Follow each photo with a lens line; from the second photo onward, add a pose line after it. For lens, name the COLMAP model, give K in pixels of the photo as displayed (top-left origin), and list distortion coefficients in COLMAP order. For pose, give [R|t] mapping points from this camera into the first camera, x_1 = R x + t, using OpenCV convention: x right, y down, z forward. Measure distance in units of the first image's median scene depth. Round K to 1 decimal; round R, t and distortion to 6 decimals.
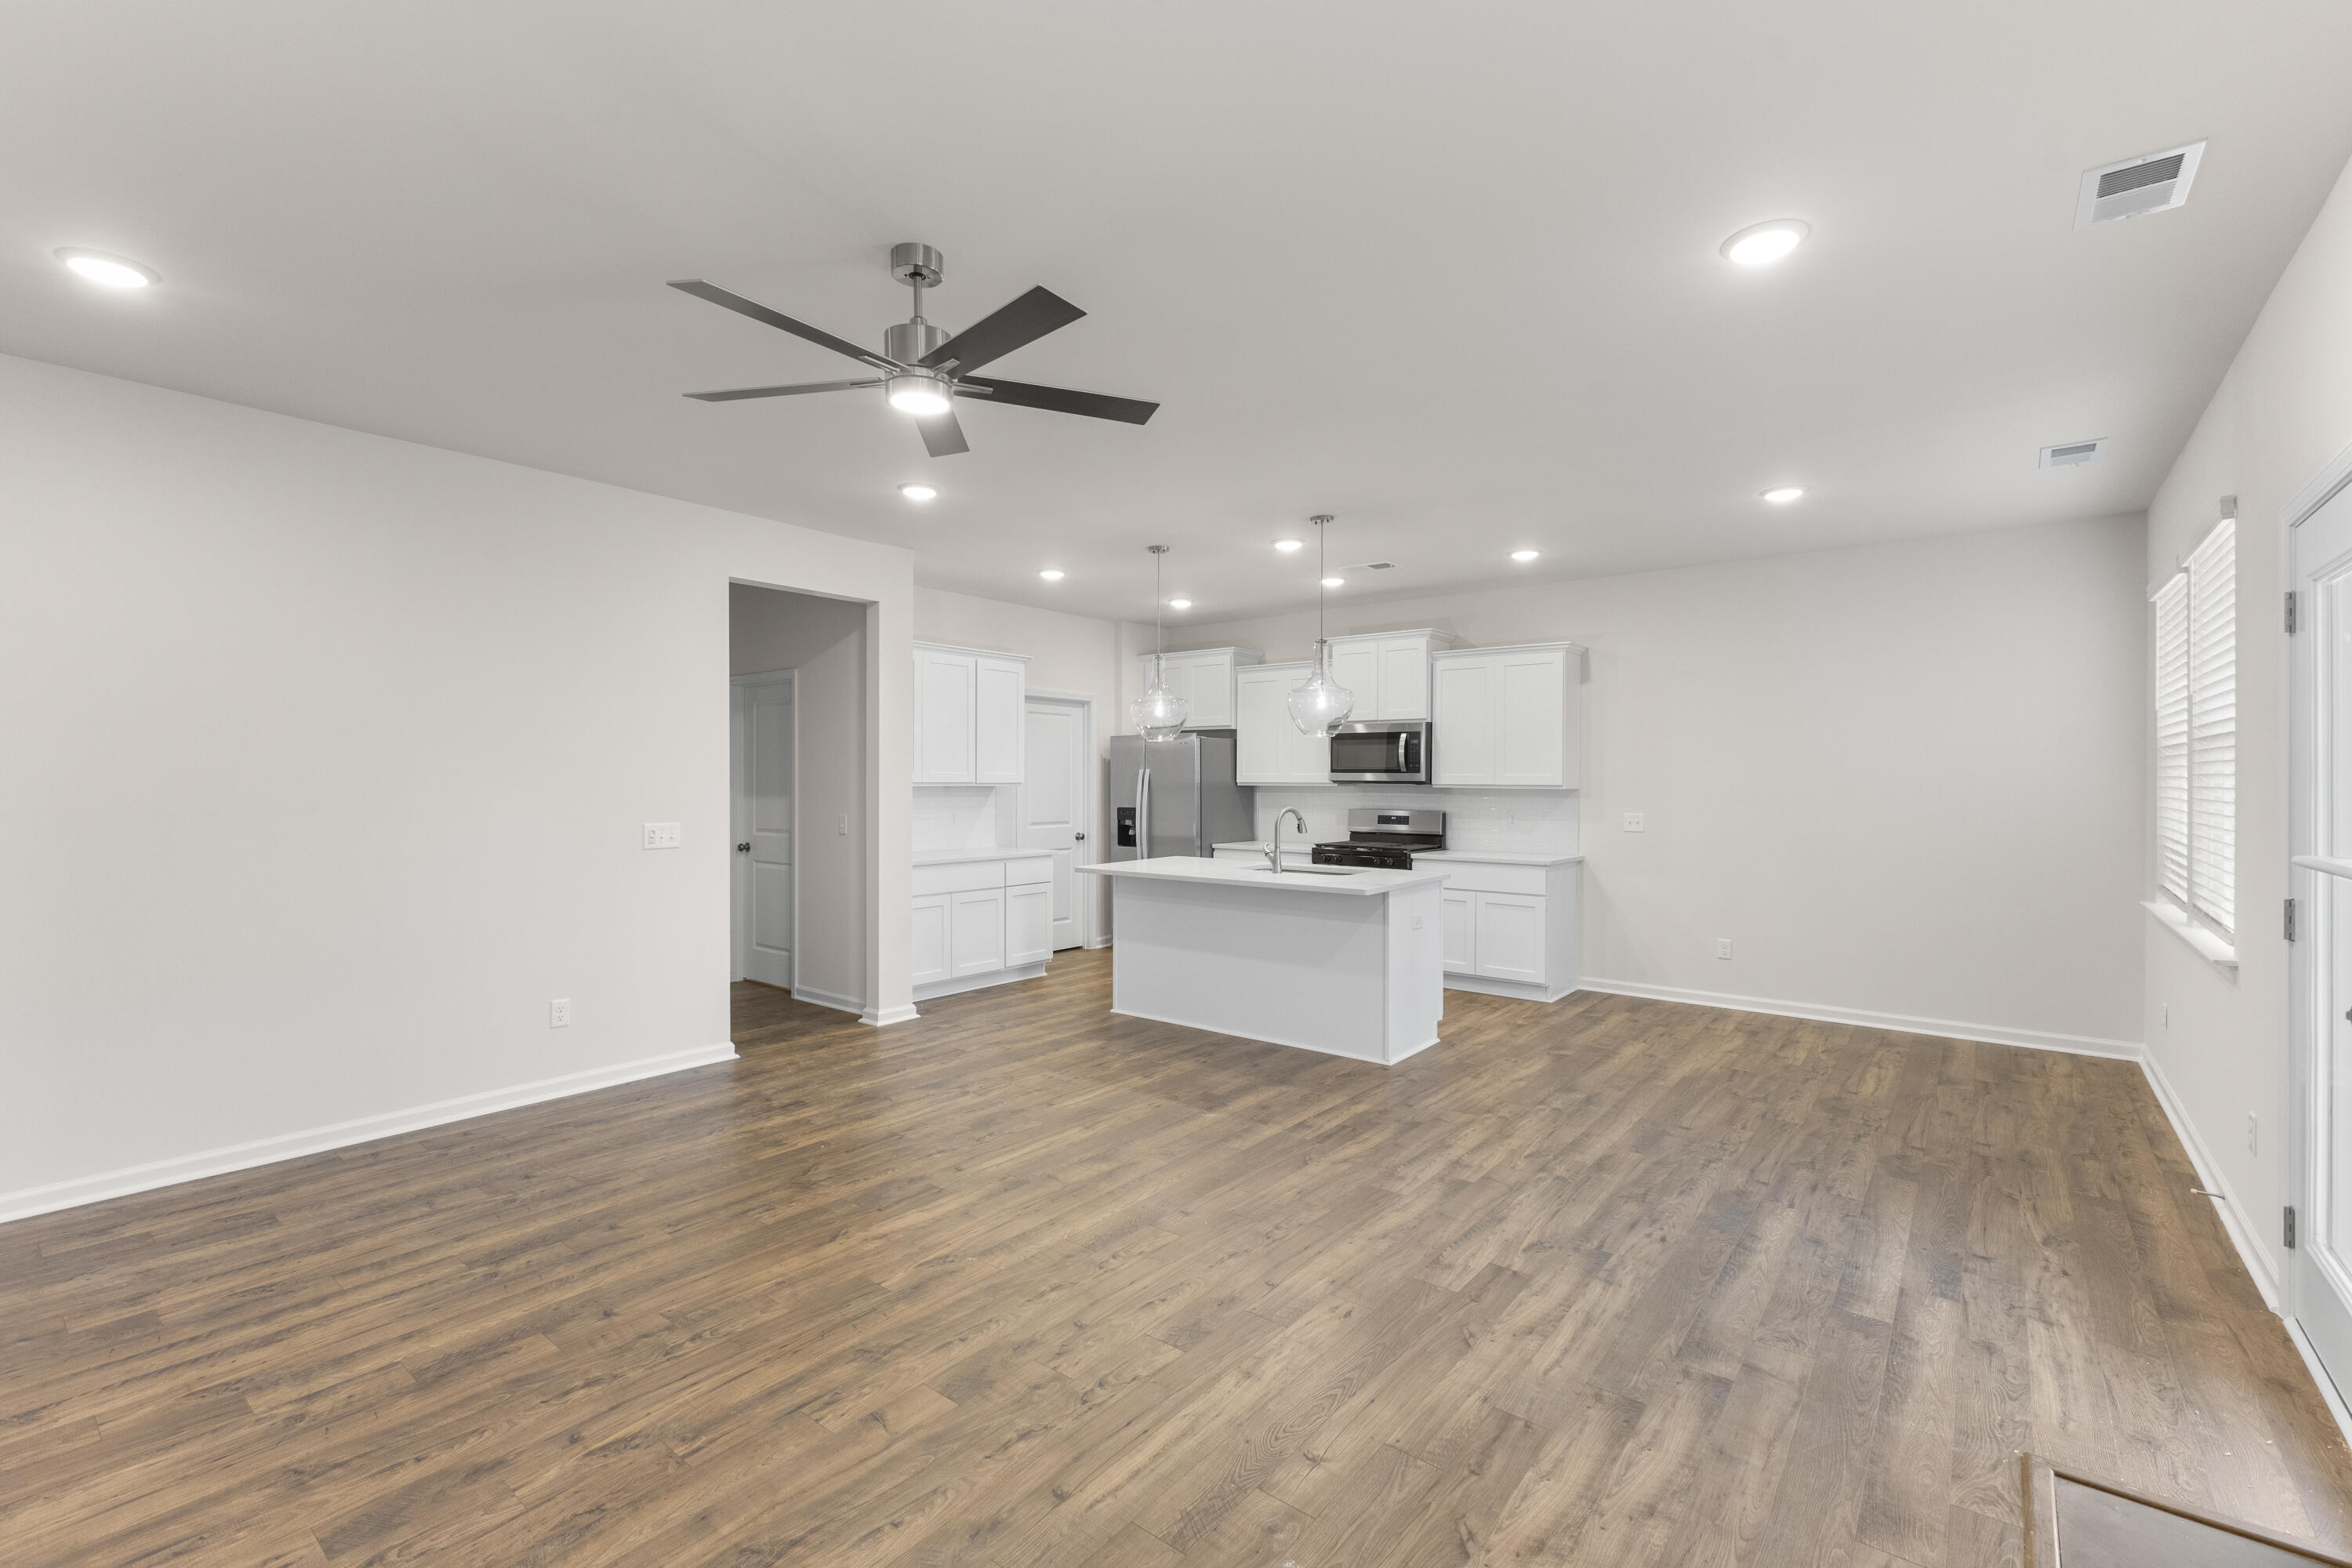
lens RADIAL K [[1013.4, 0, 1175.5], [0, 1013.4, 781.6], [0, 0, 1]] dist [0.014730, -0.007356]
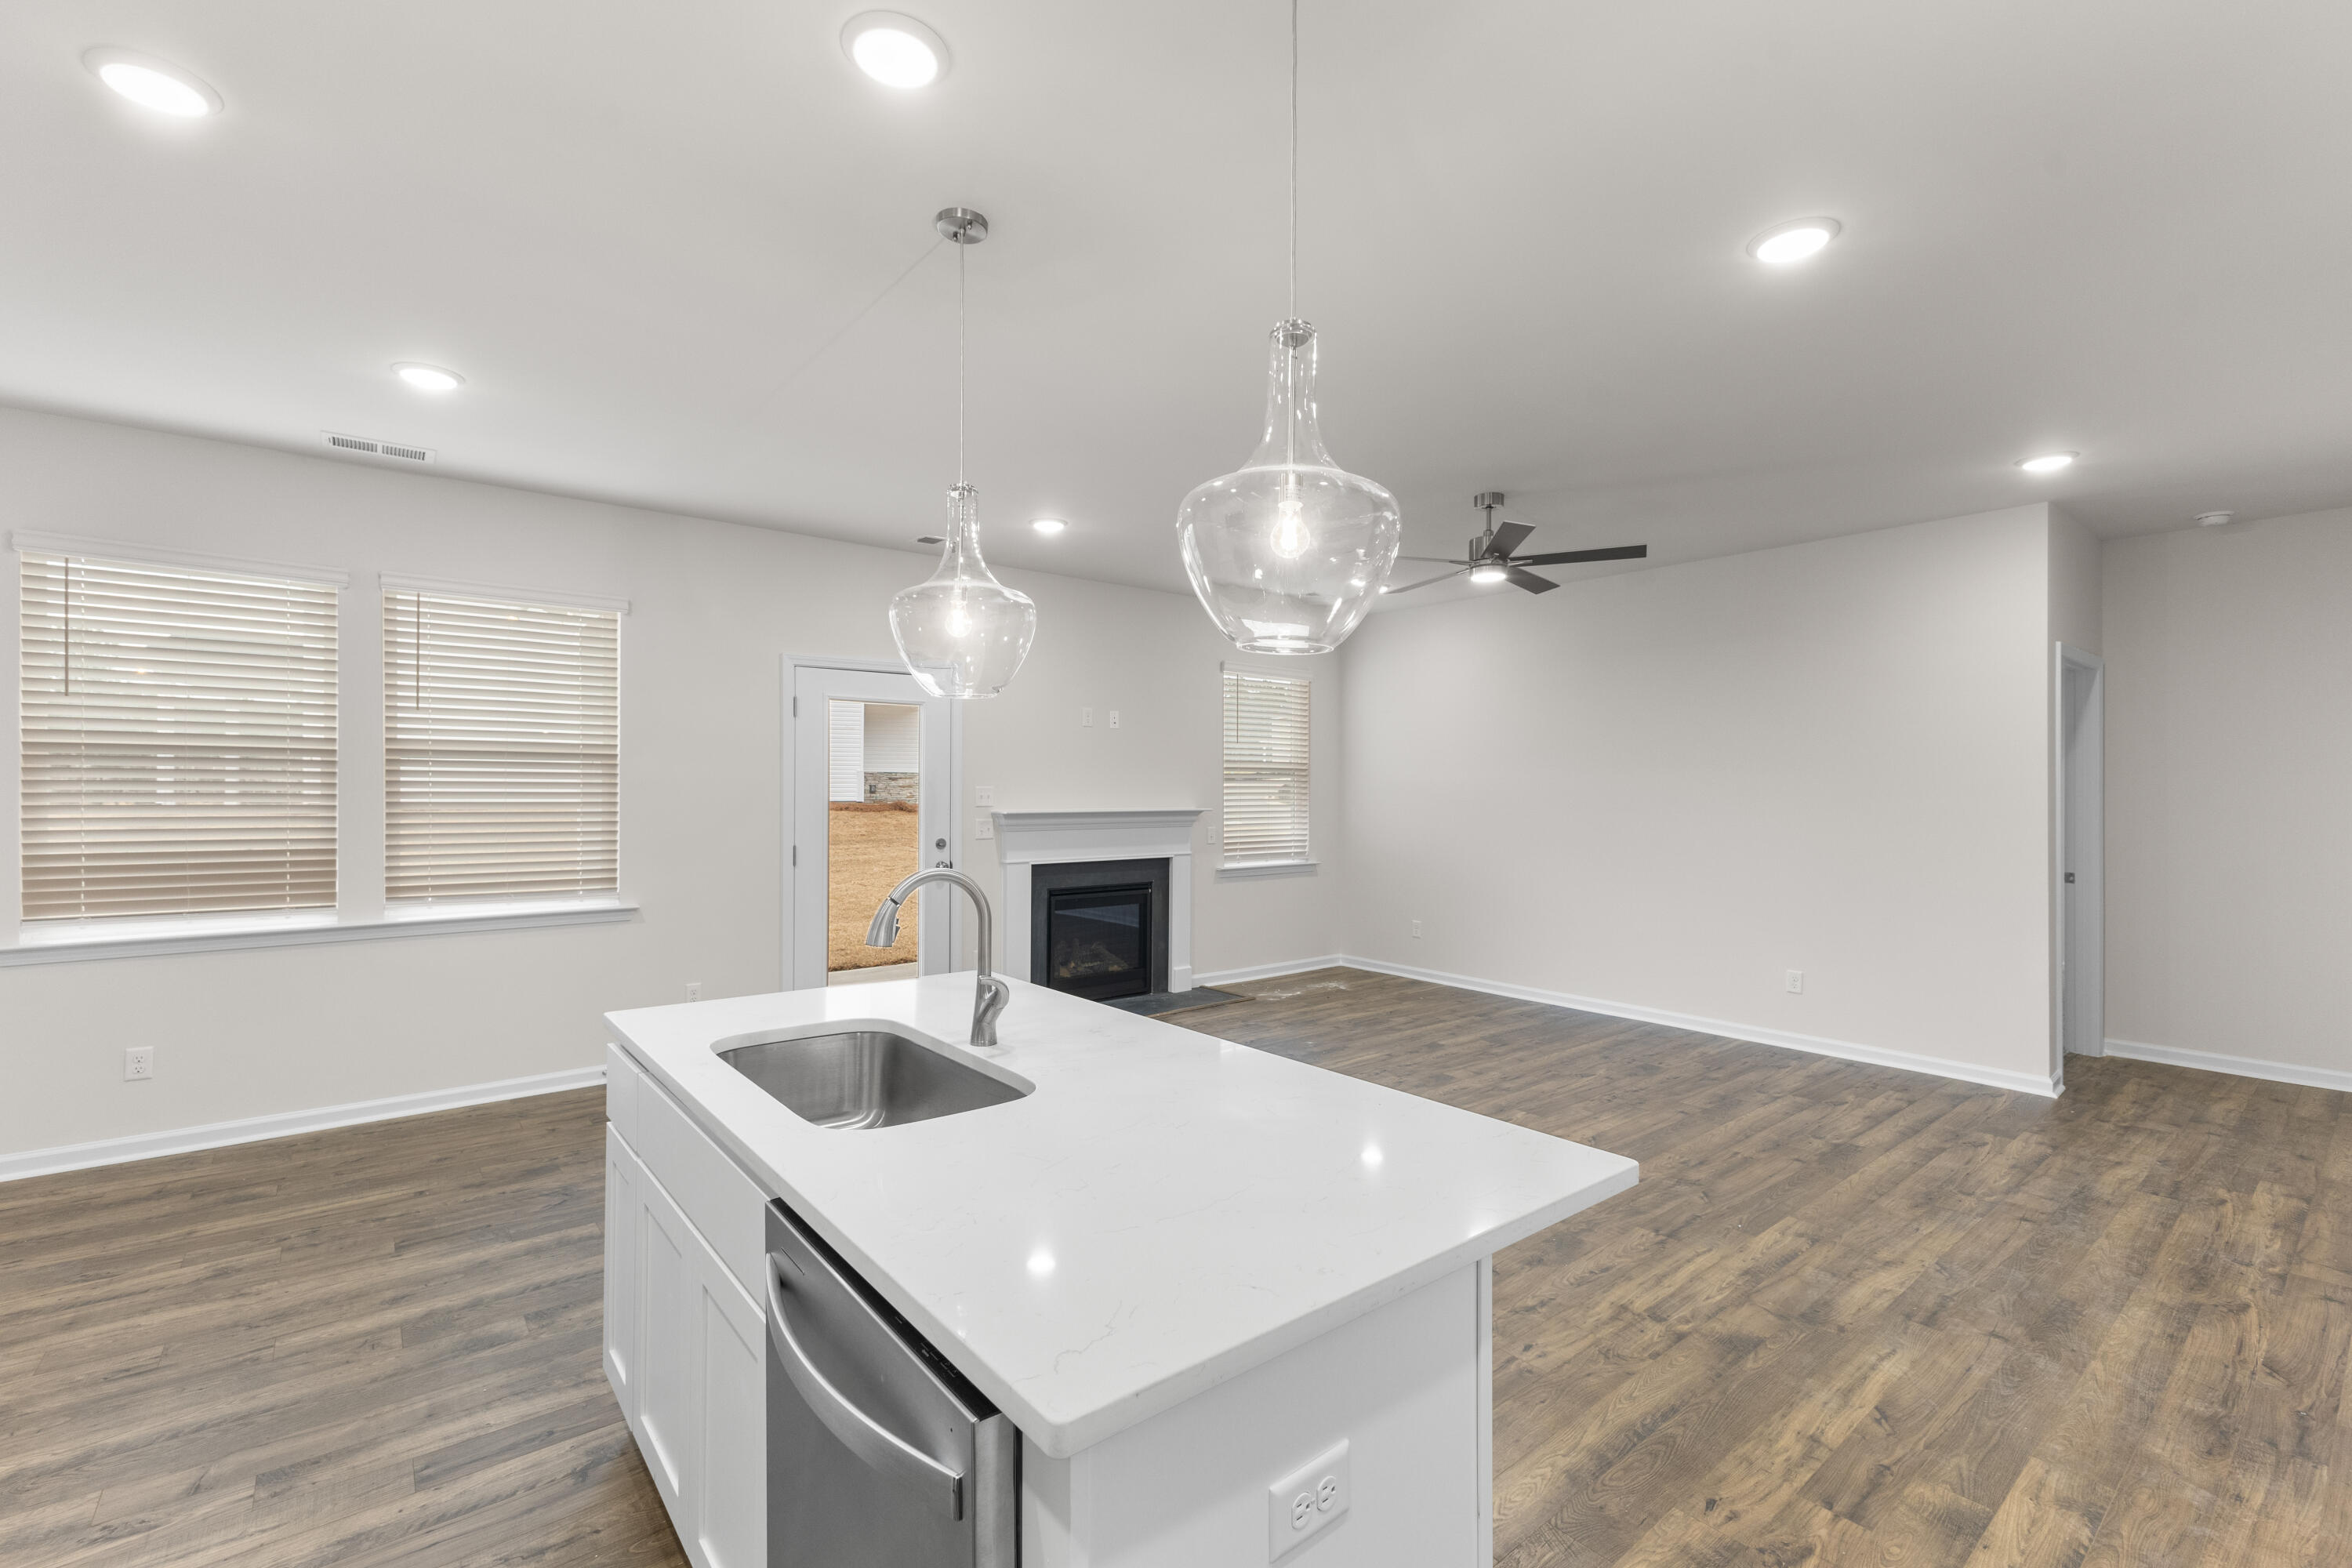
lens RADIAL K [[1013.4, 0, 1175.5], [0, 1013.4, 781.6], [0, 0, 1]] dist [0.014730, -0.007356]
pose [[-0.976764, -0.001805, 0.214311, -0.078407], [-0.003167, 0.999977, -0.006016, -0.005172], [-0.214295, -0.006555, -0.976747, 2.188183]]
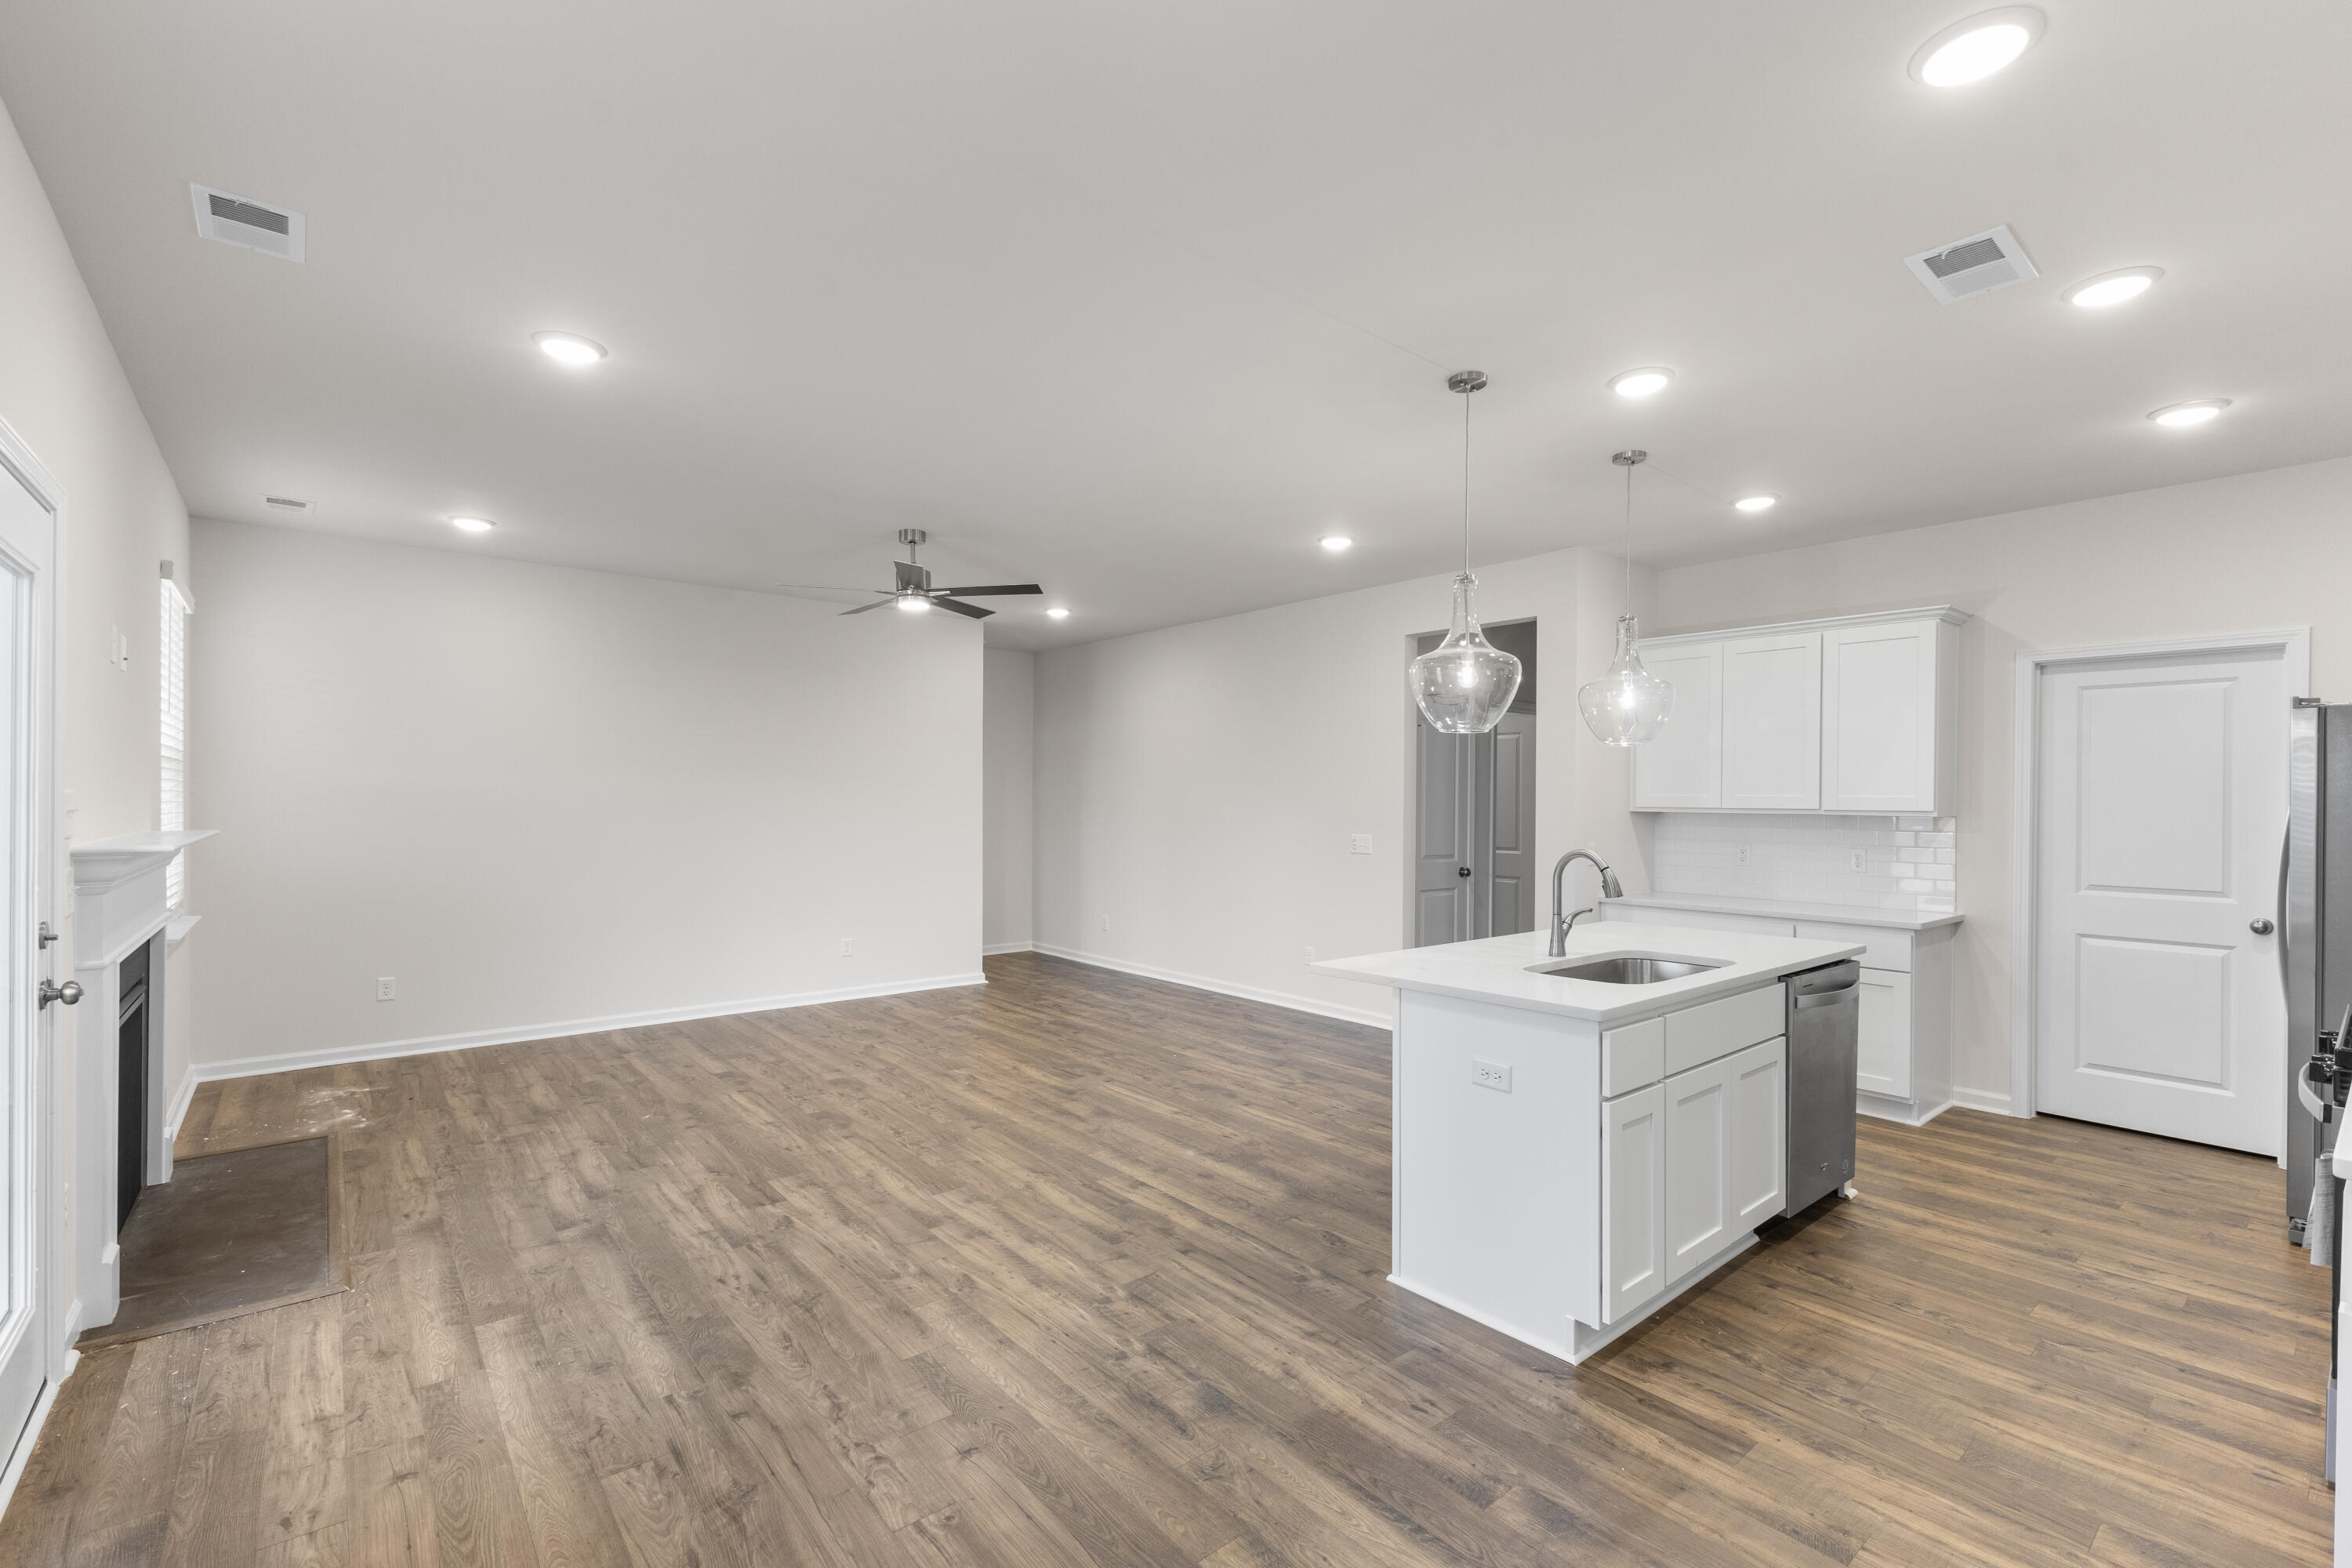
lens RADIAL K [[1013.4, 0, 1175.5], [0, 1013.4, 781.6], [0, 0, 1]] dist [0.014730, -0.007356]
pose [[-0.199551, -0.020697, -0.979669, 1.214899], [-0.007023, 0.999781, -0.019691, -0.002075], [0.979862, 0.002951, -0.199652, 1.457543]]
